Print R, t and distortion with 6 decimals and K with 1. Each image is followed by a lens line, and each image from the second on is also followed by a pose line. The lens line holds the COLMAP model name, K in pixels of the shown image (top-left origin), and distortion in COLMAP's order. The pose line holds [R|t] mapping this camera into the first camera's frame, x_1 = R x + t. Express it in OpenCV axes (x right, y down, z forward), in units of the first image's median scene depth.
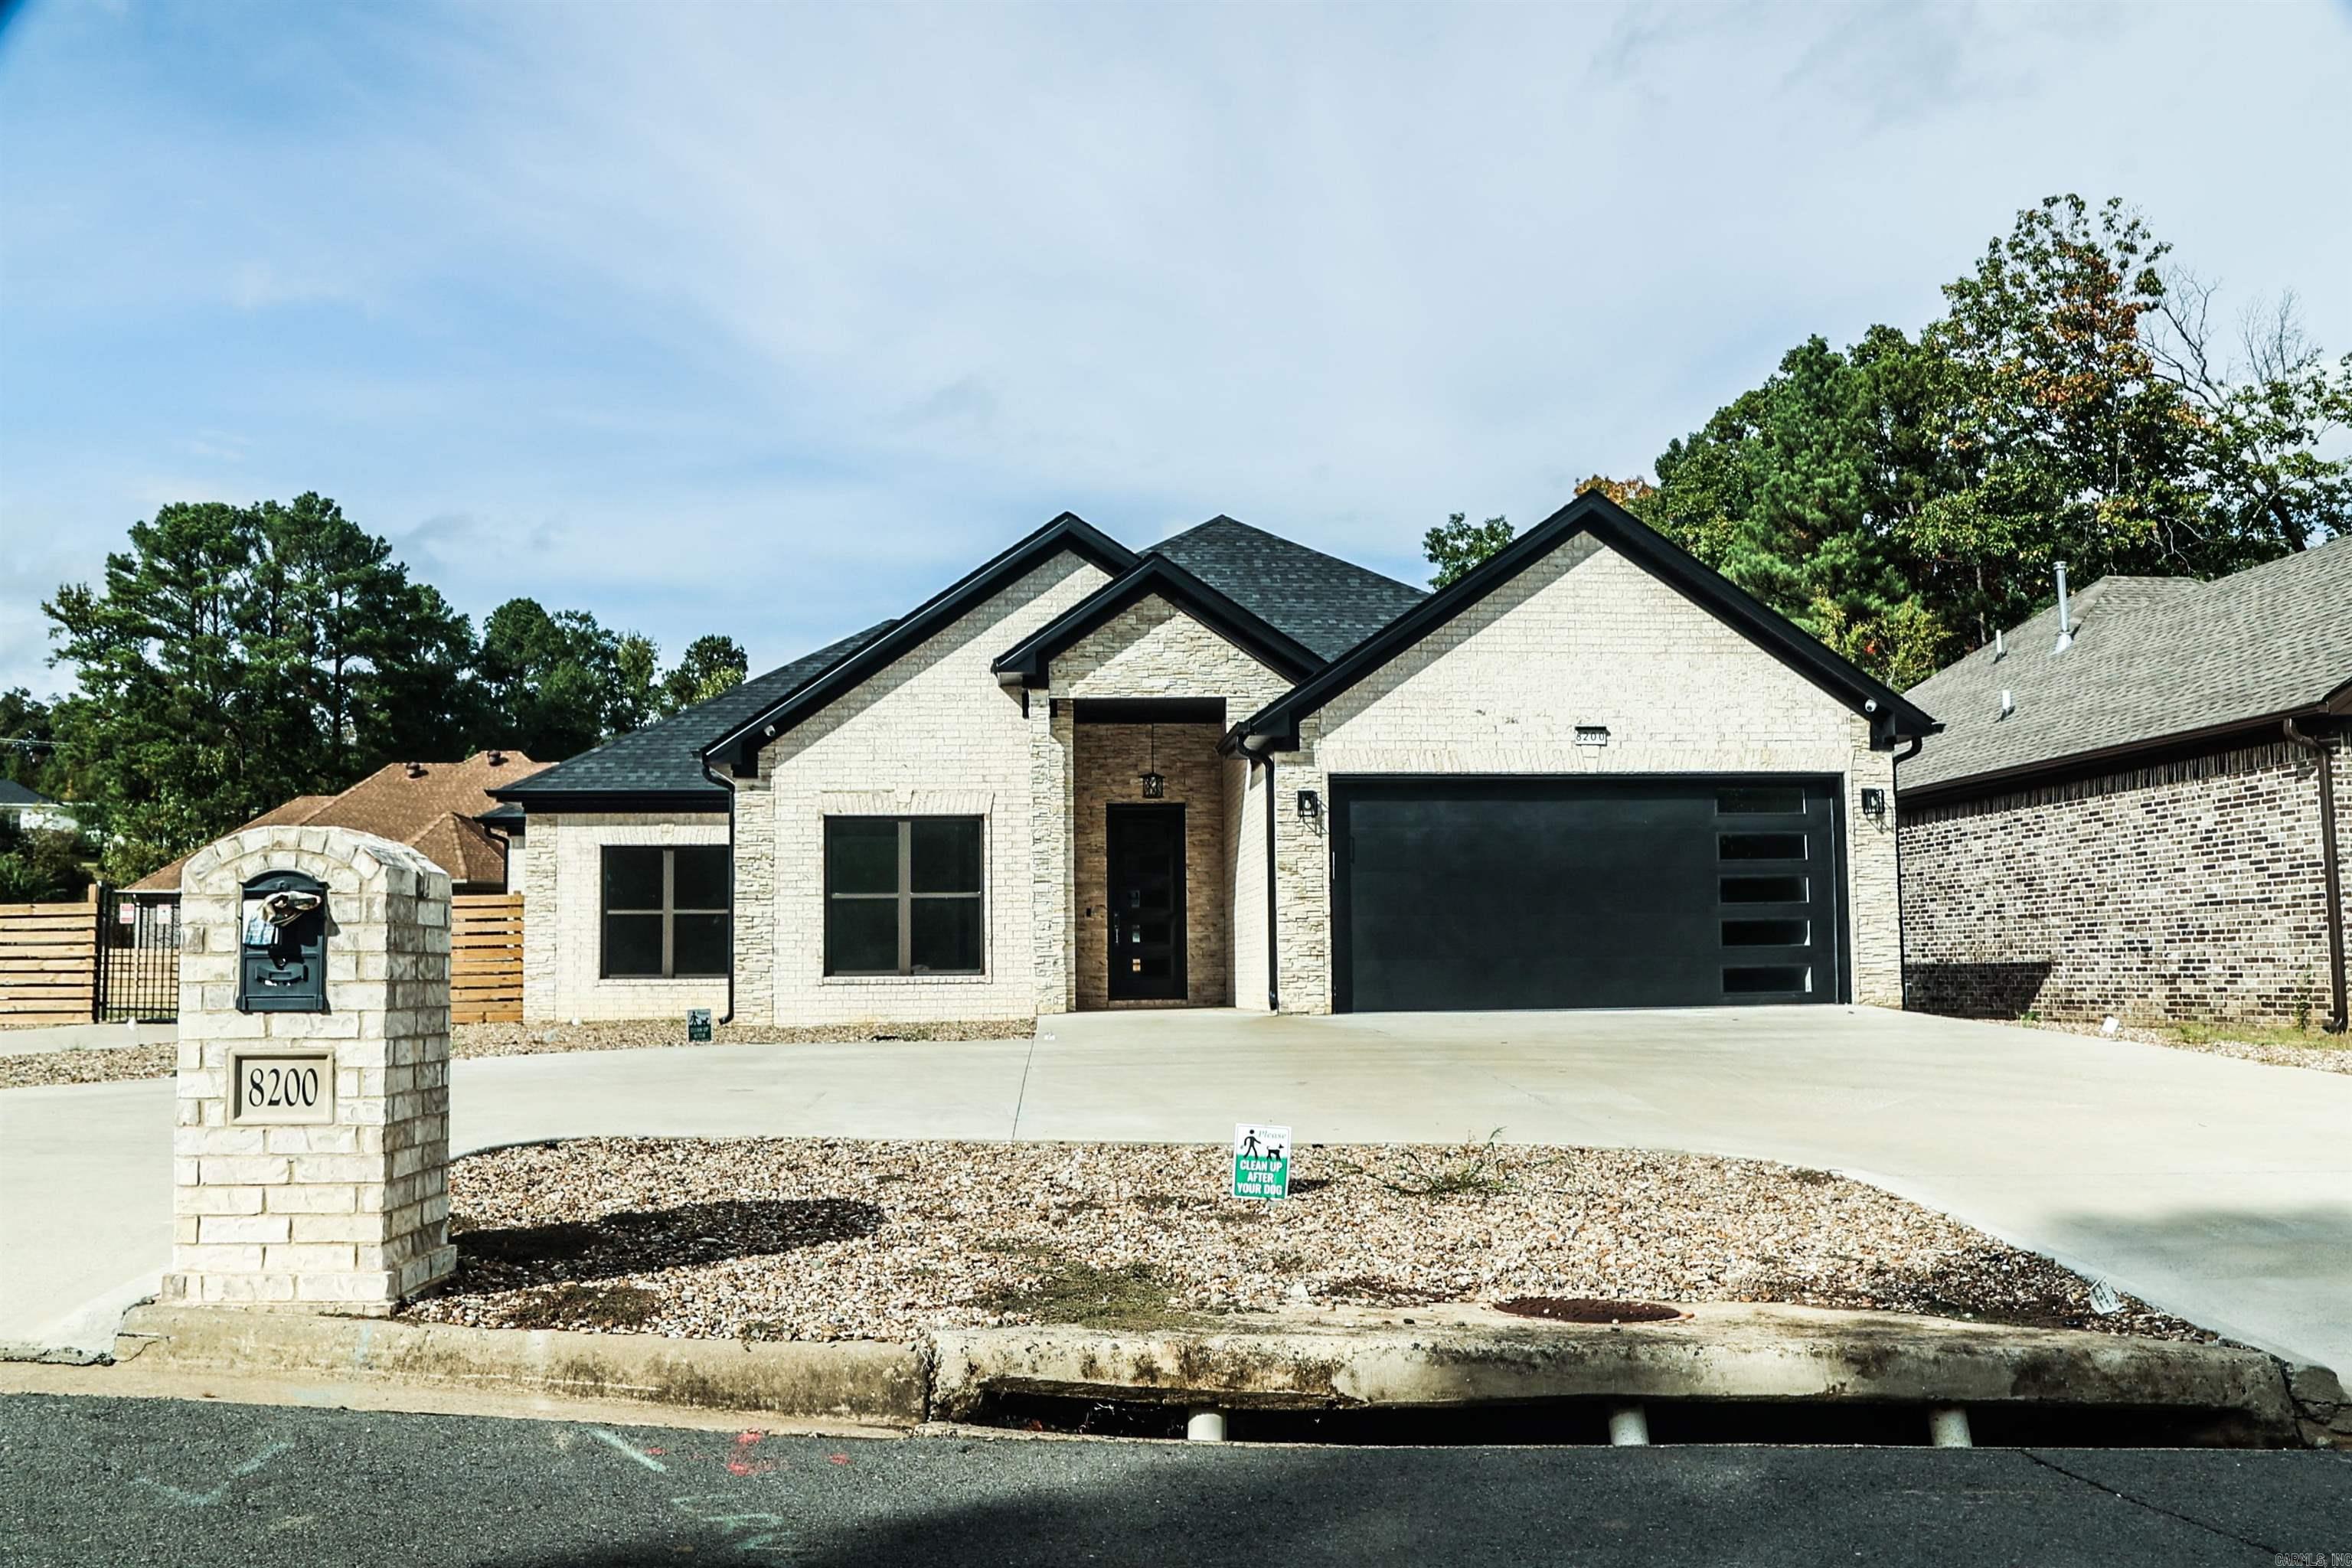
lens RADIAL K [[1858.4, 0, 1135.7], [0, 1858.4, 838.7], [0, 0, 1]] dist [-0.122977, 0.125329]
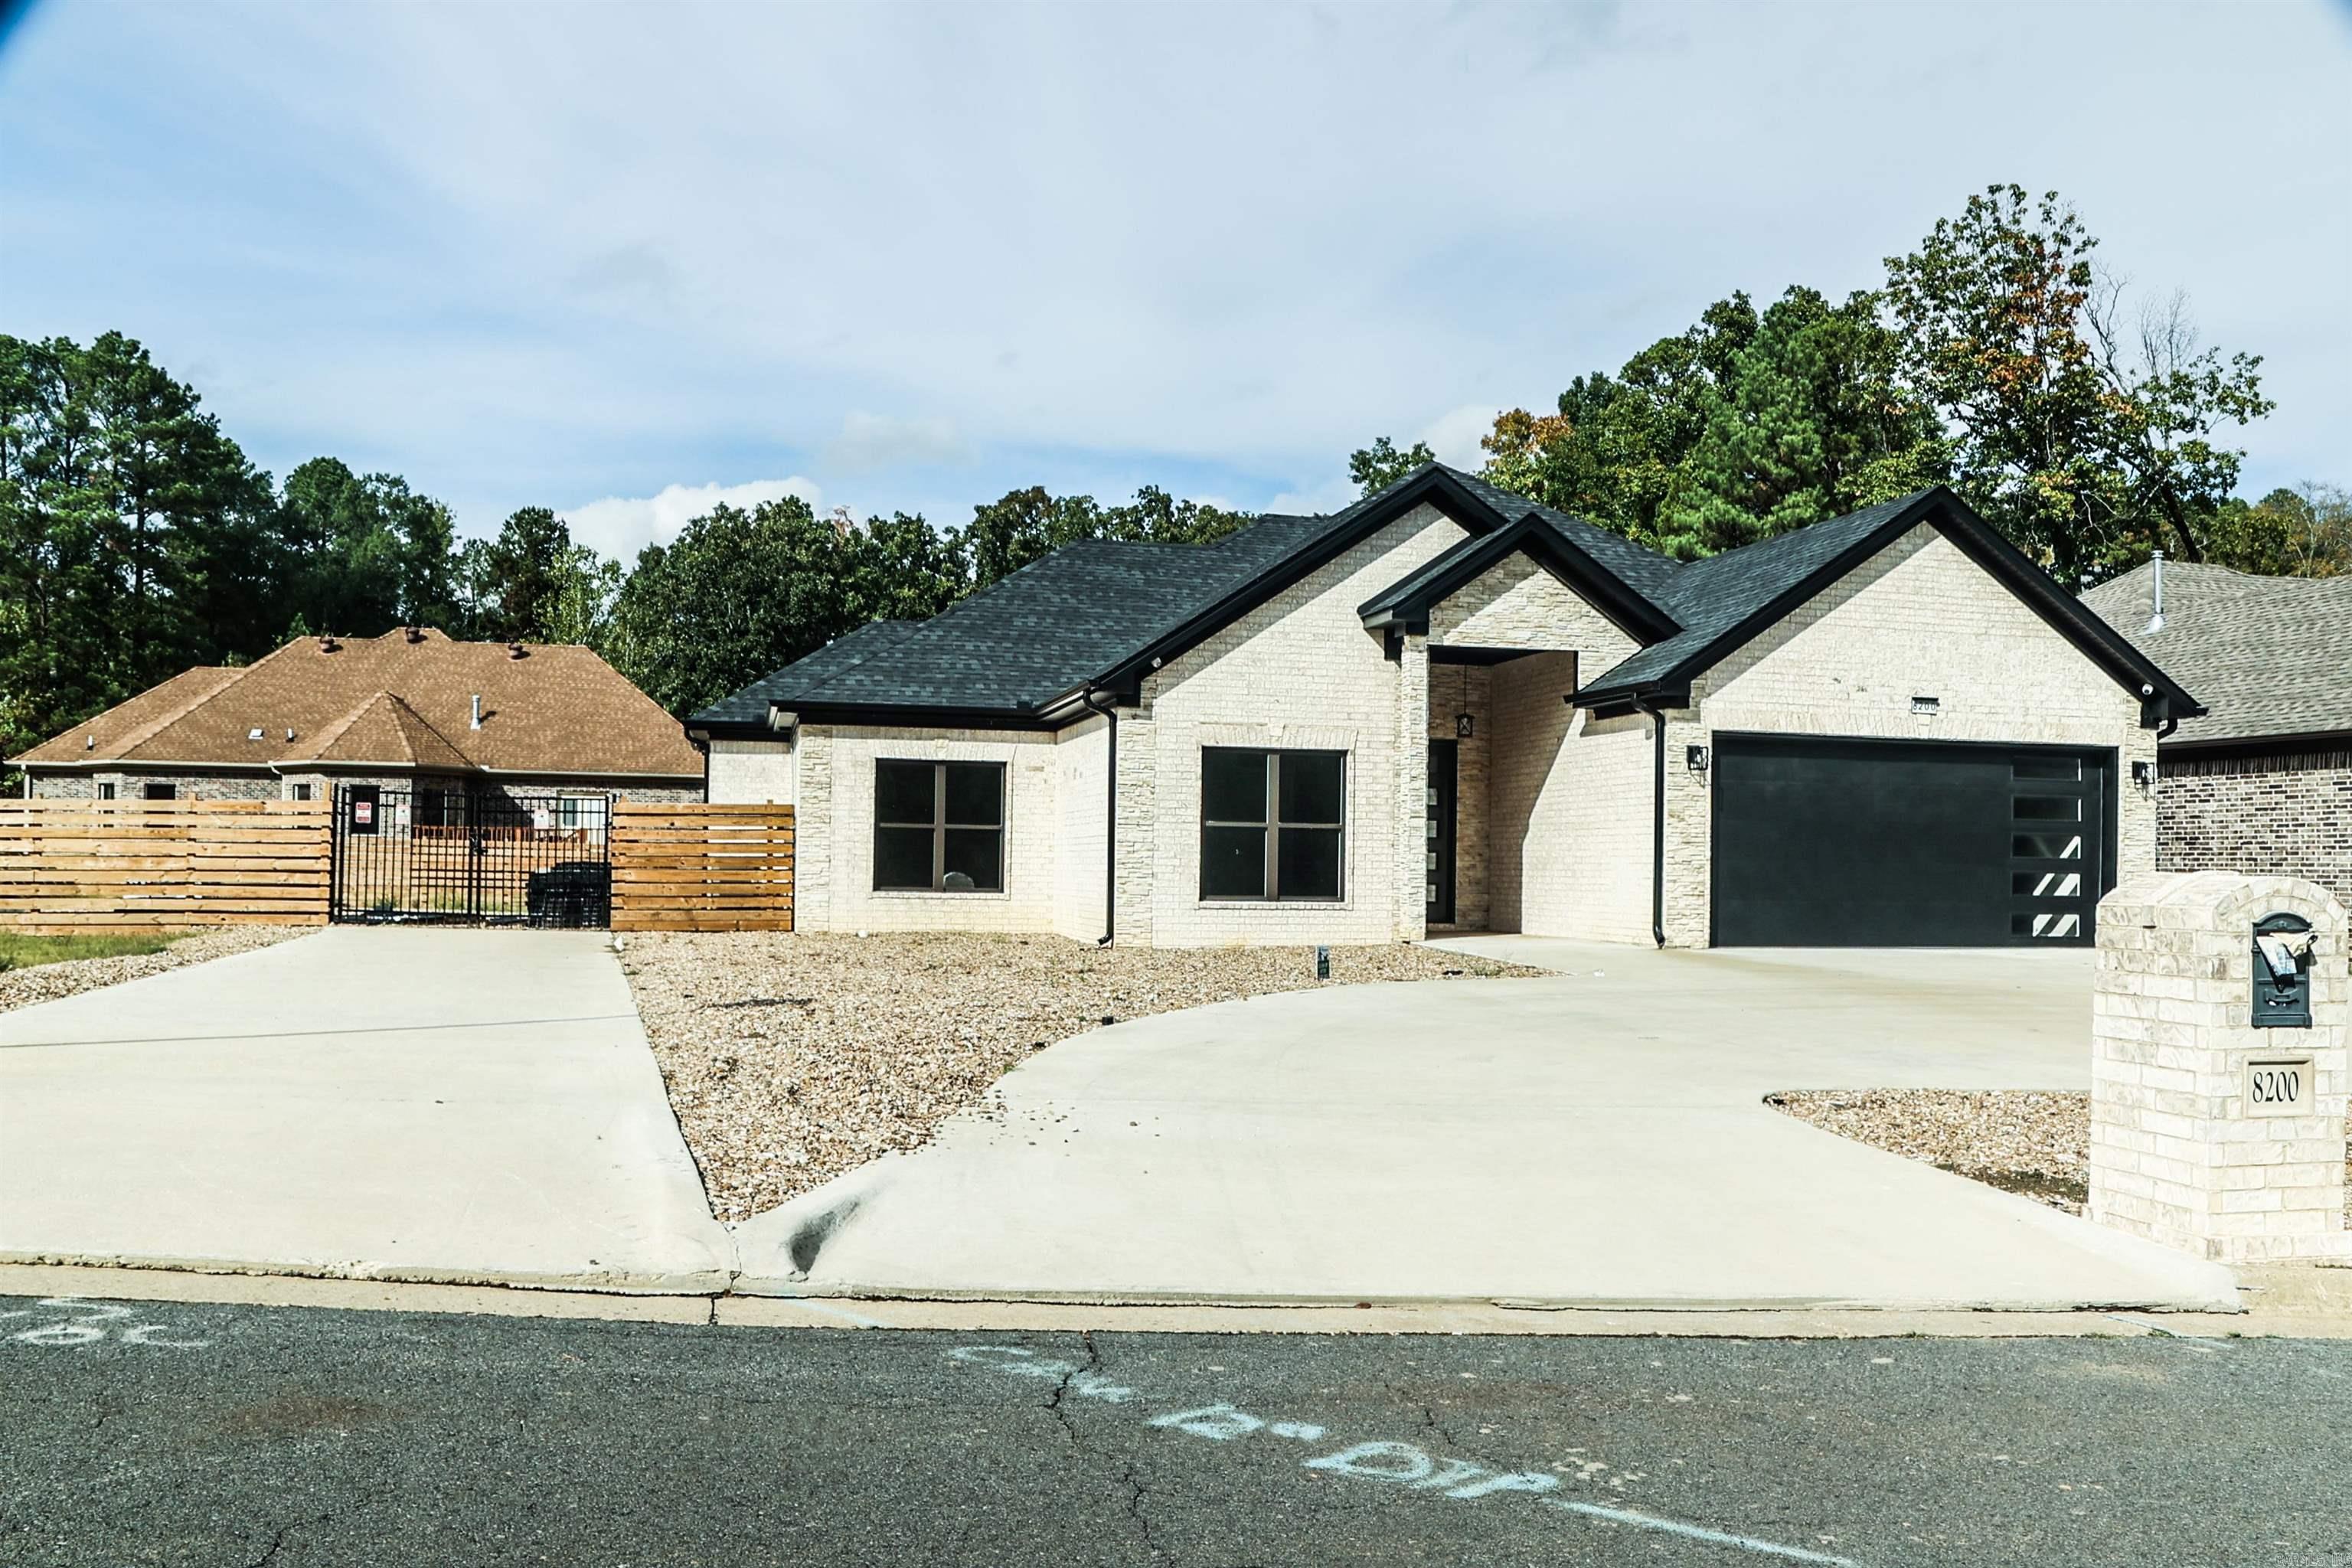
lens RADIAL K [[1858.4, 0, 1135.7], [0, 1858.4, 838.7], [0, 0, 1]] dist [-0.122977, 0.125329]
pose [[0.987393, 0.028394, 0.155718, -0.362400], [-0.037640, 0.997678, 0.056753, -0.018295], [-0.153745, -0.061898, 0.986170, -0.021635]]
